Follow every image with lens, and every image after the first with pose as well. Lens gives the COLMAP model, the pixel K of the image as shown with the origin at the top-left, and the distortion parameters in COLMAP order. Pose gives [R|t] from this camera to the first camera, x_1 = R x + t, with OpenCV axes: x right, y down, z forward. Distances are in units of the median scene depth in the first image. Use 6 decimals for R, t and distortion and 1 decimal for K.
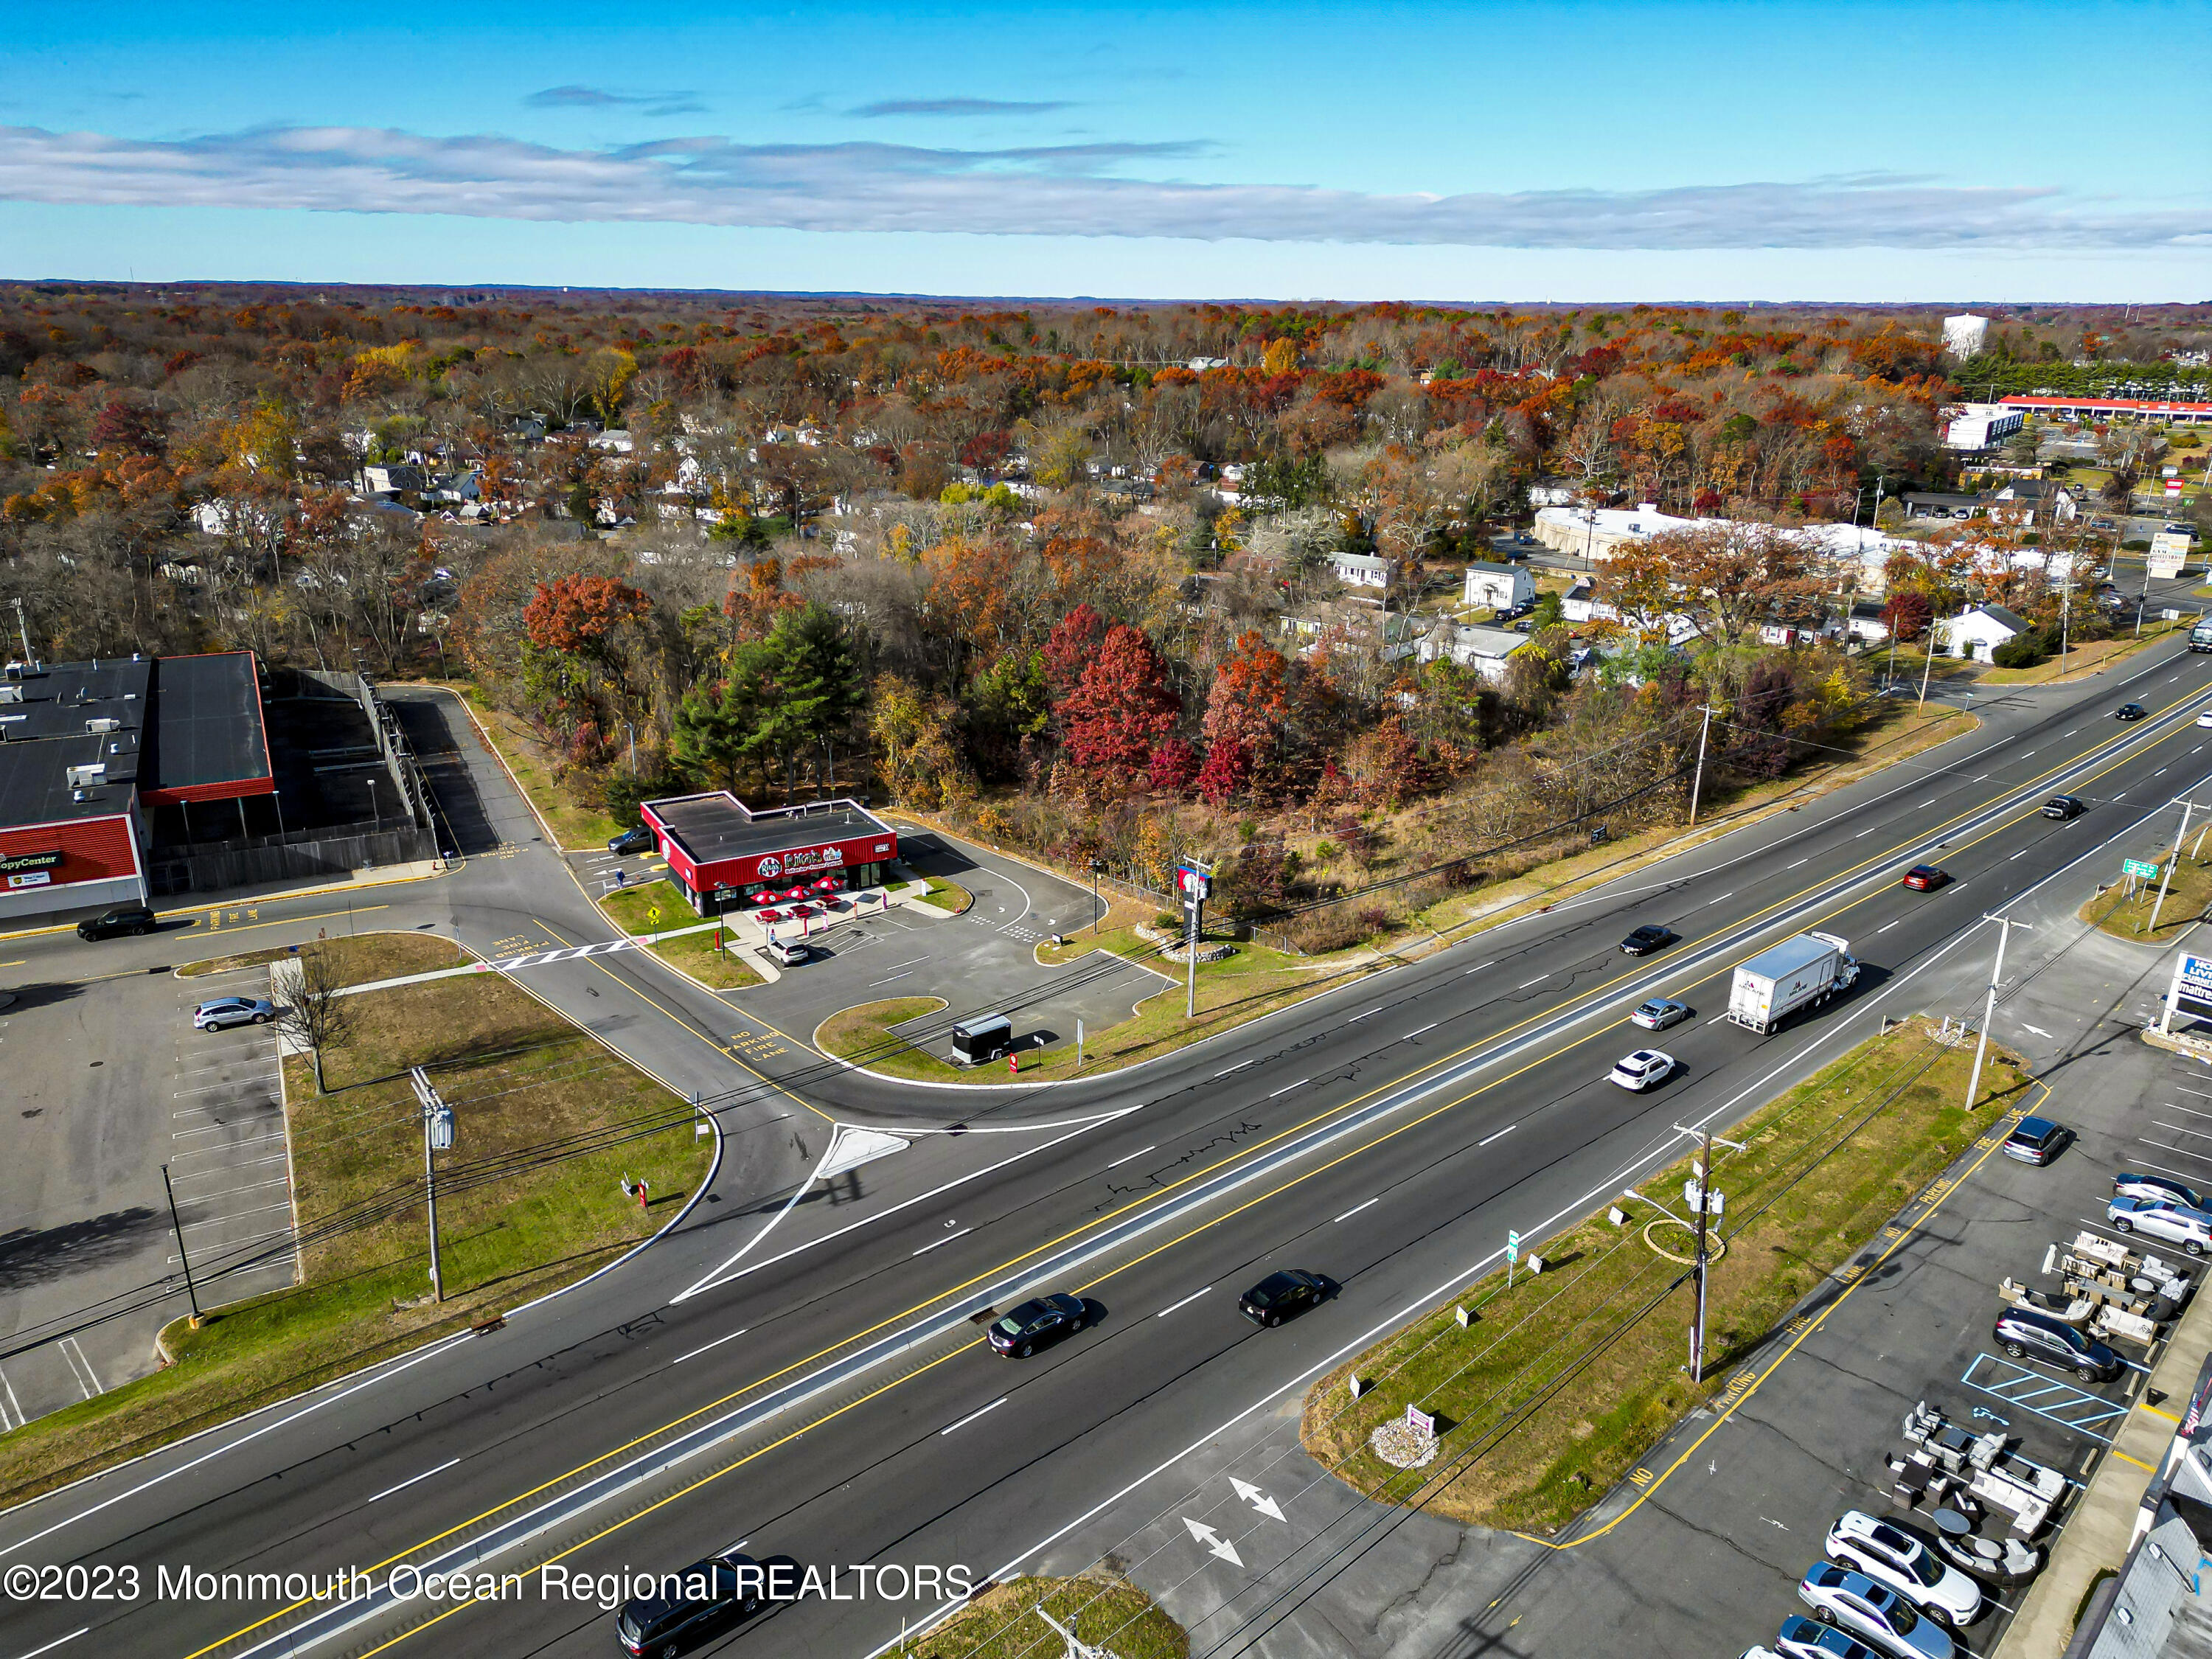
lens RADIAL K [[1555.7, 0, 1106.0], [0, 1555.7, 829.5], [0, 0, 1]] dist [0.095687, -0.097281]
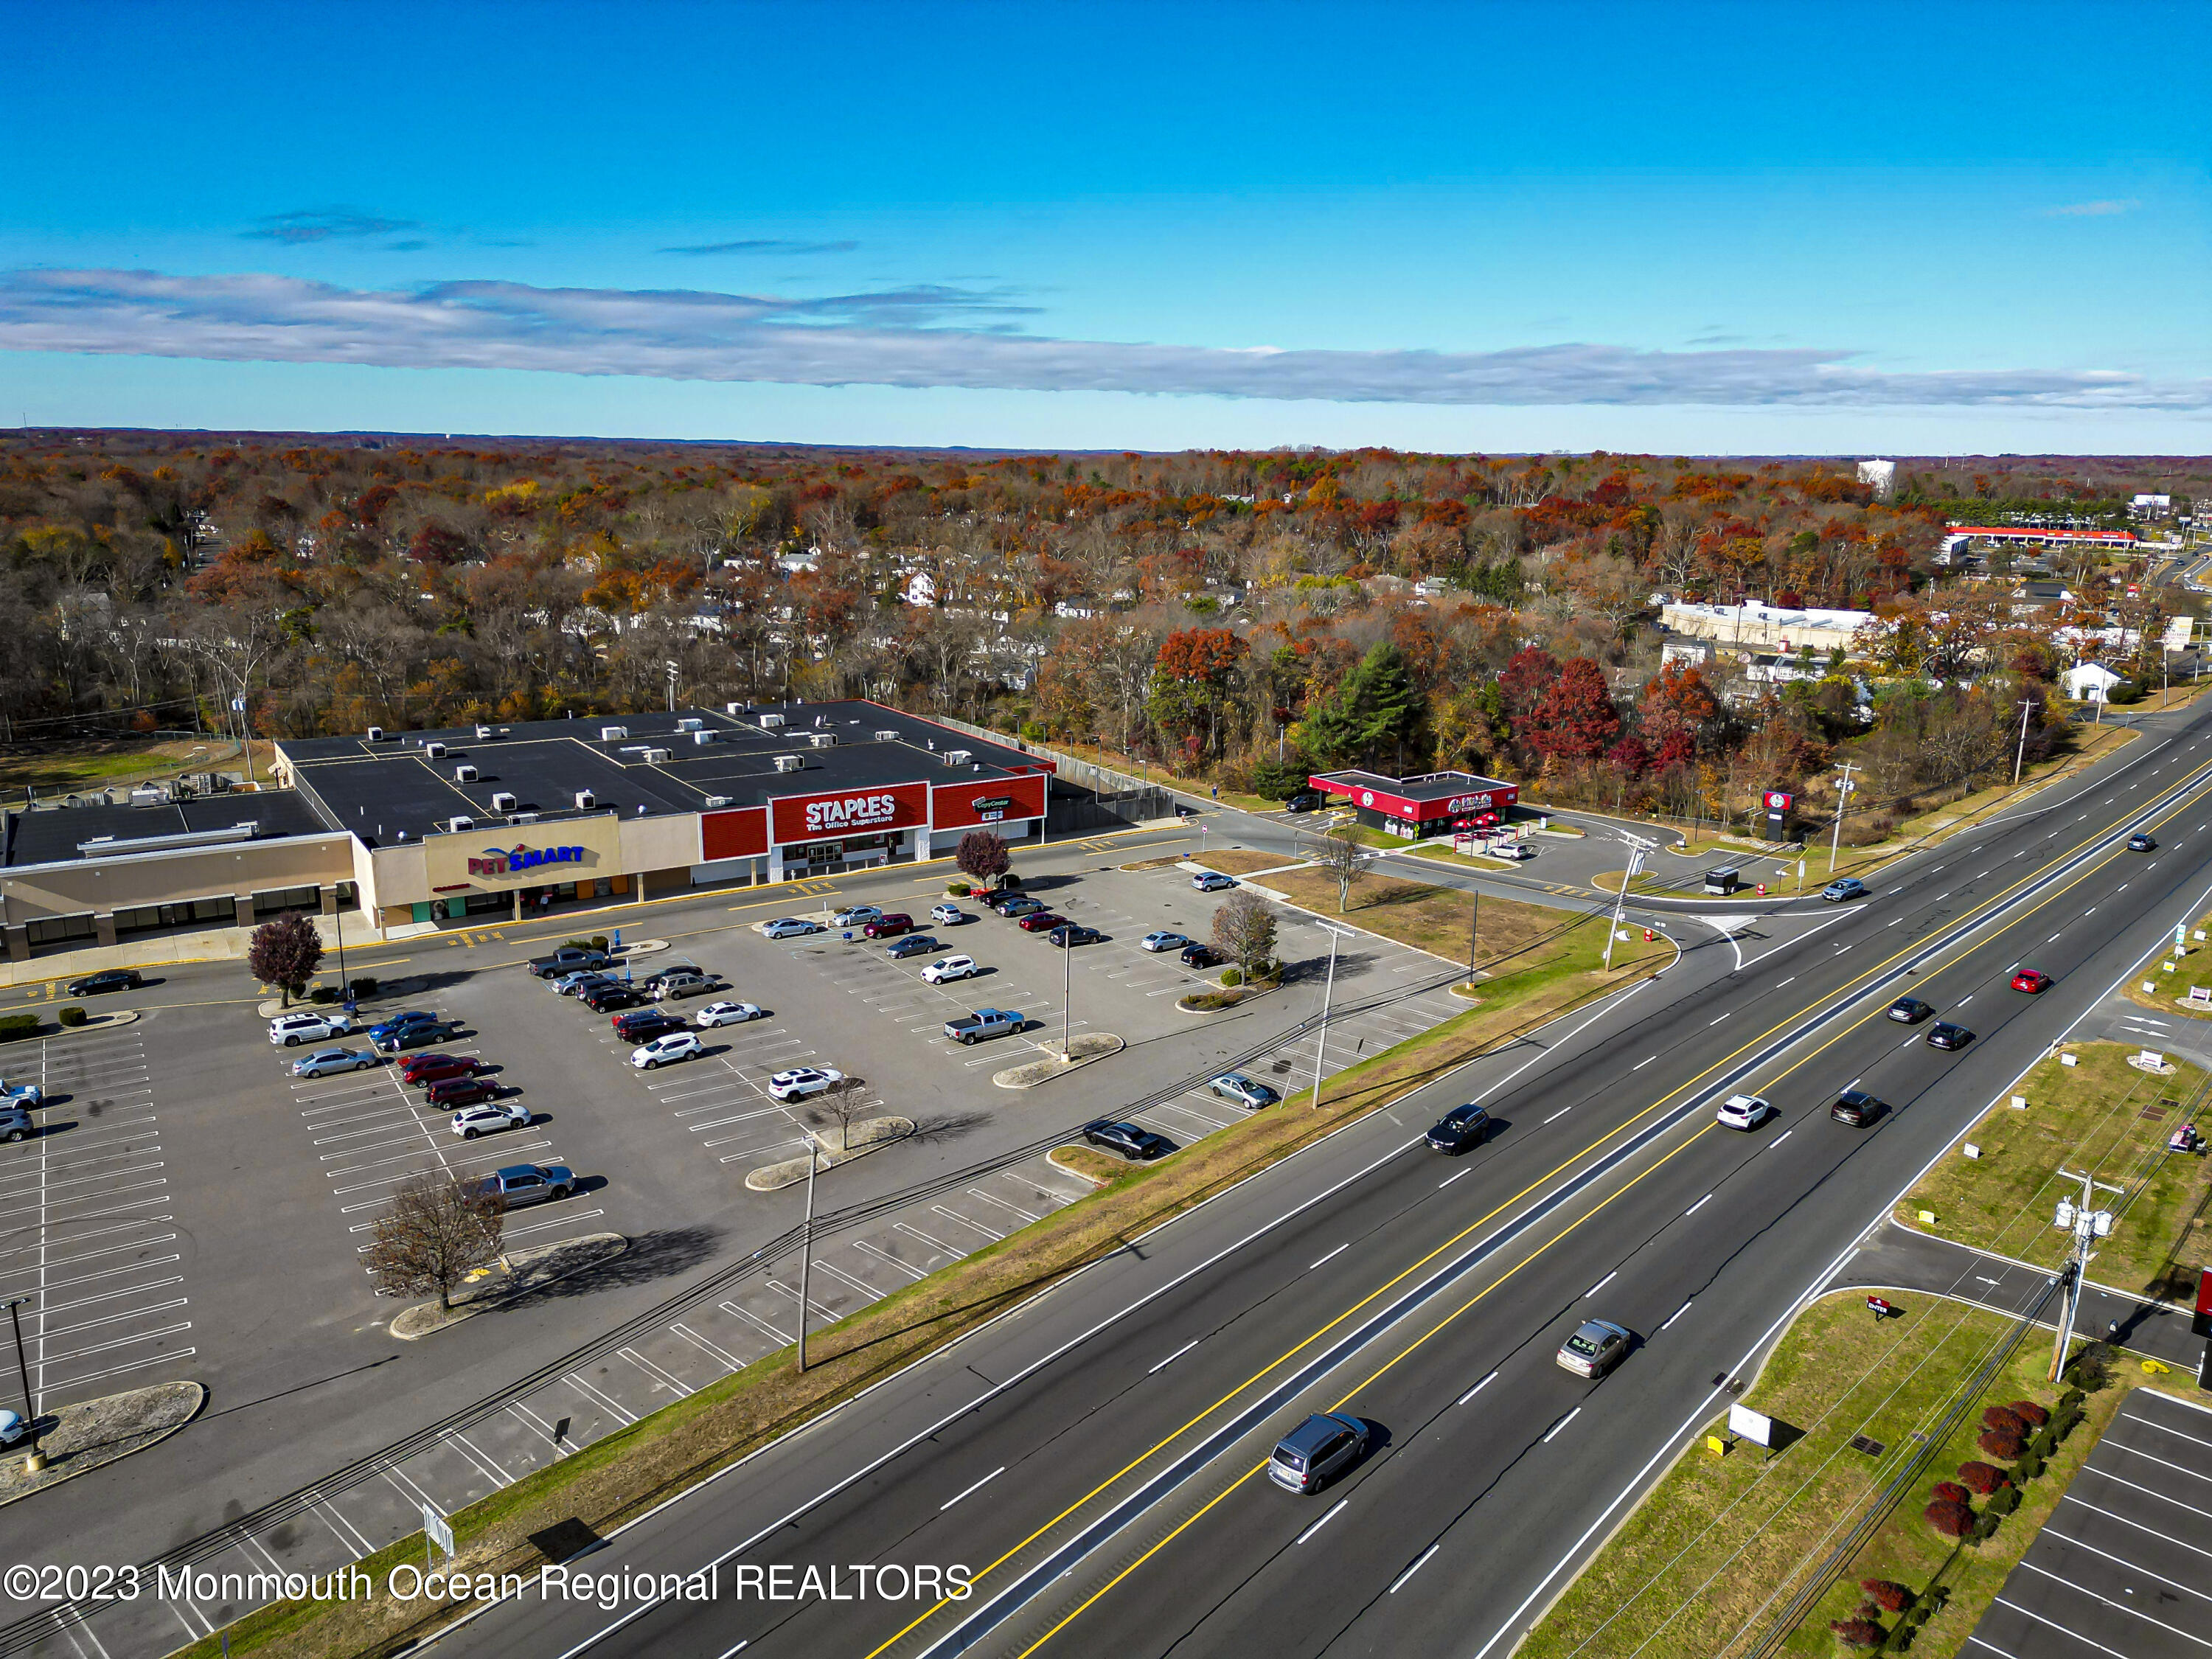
lens RADIAL K [[1555.7, 0, 1106.0], [0, 1555.7, 829.5], [0, 0, 1]] dist [0.095687, -0.097281]
pose [[0.996460, -0.017342, 0.082263, -0.605729], [0.024436, 0.995994, -0.086020, 0.149751], [-0.080442, 0.087726, 0.992891, -0.386288]]
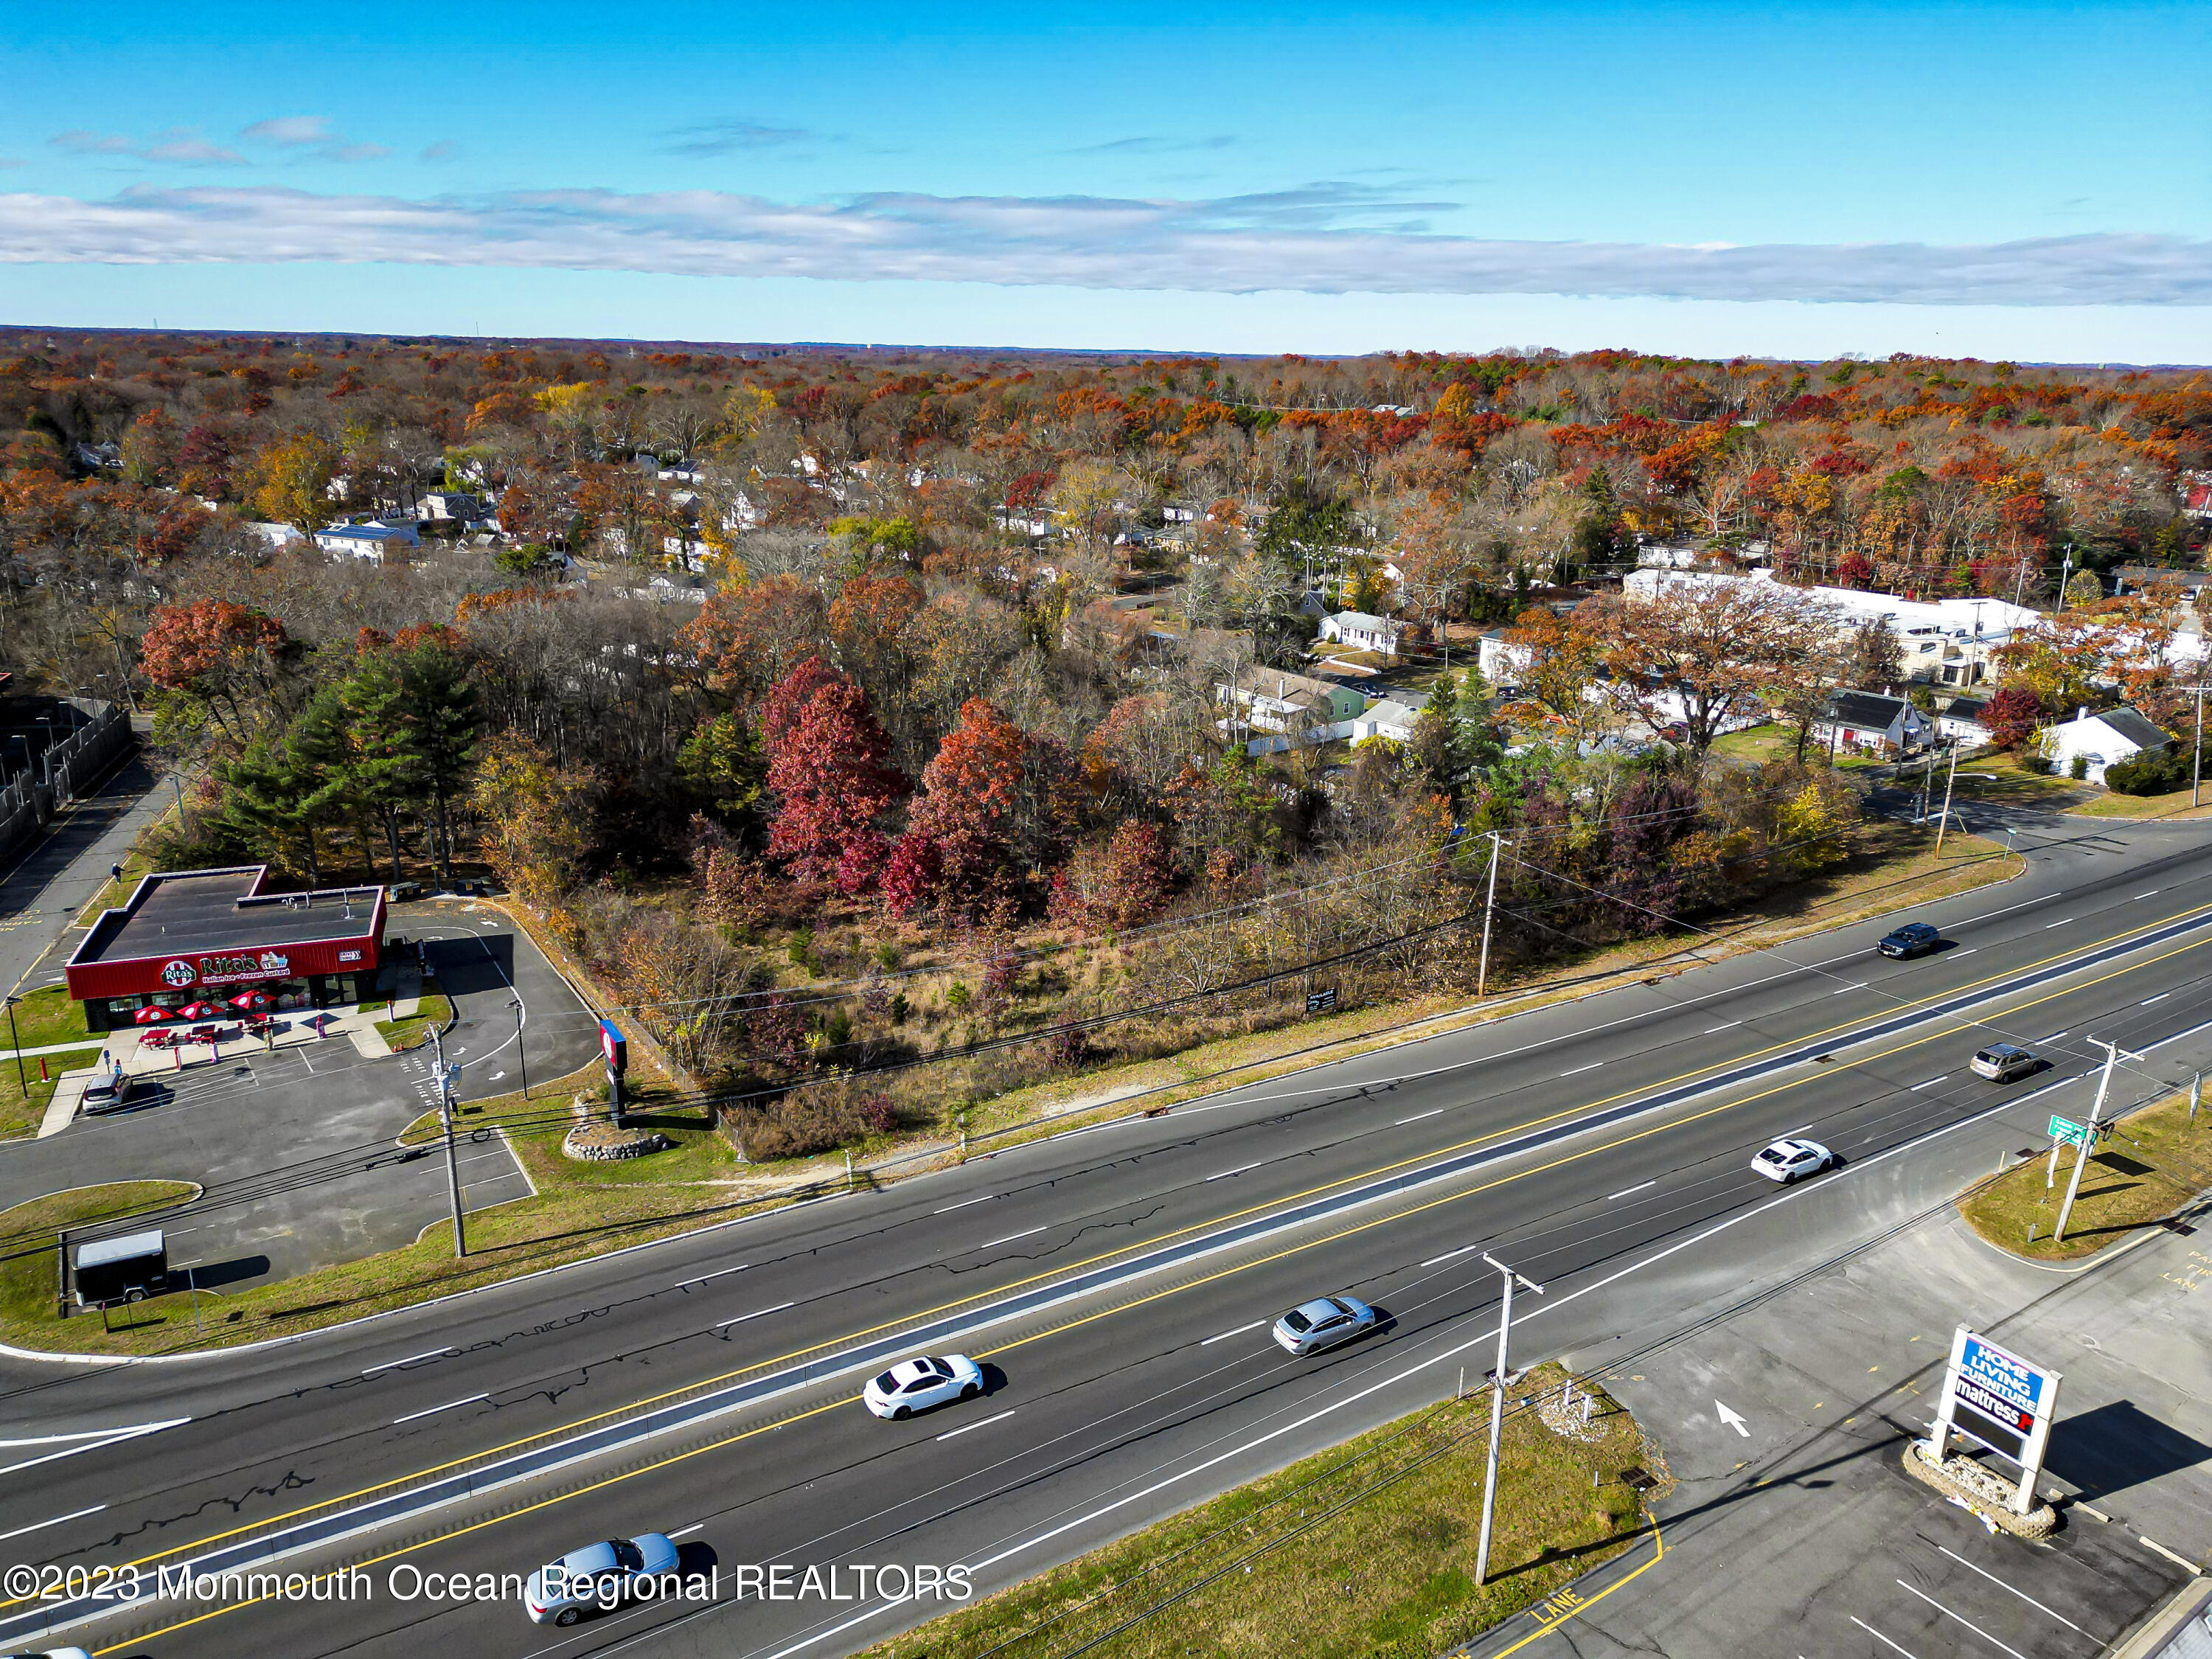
lens RADIAL K [[1555.7, 0, 1106.0], [0, 1555.7, 829.5], [0, 0, 1]] dist [0.095687, -0.097281]
pose [[0.983931, 0.058631, -0.168650, 0.339514], [-0.064243, 0.997541, -0.028010, -0.050695], [0.166594, 0.038394, 0.985278, 0.273850]]
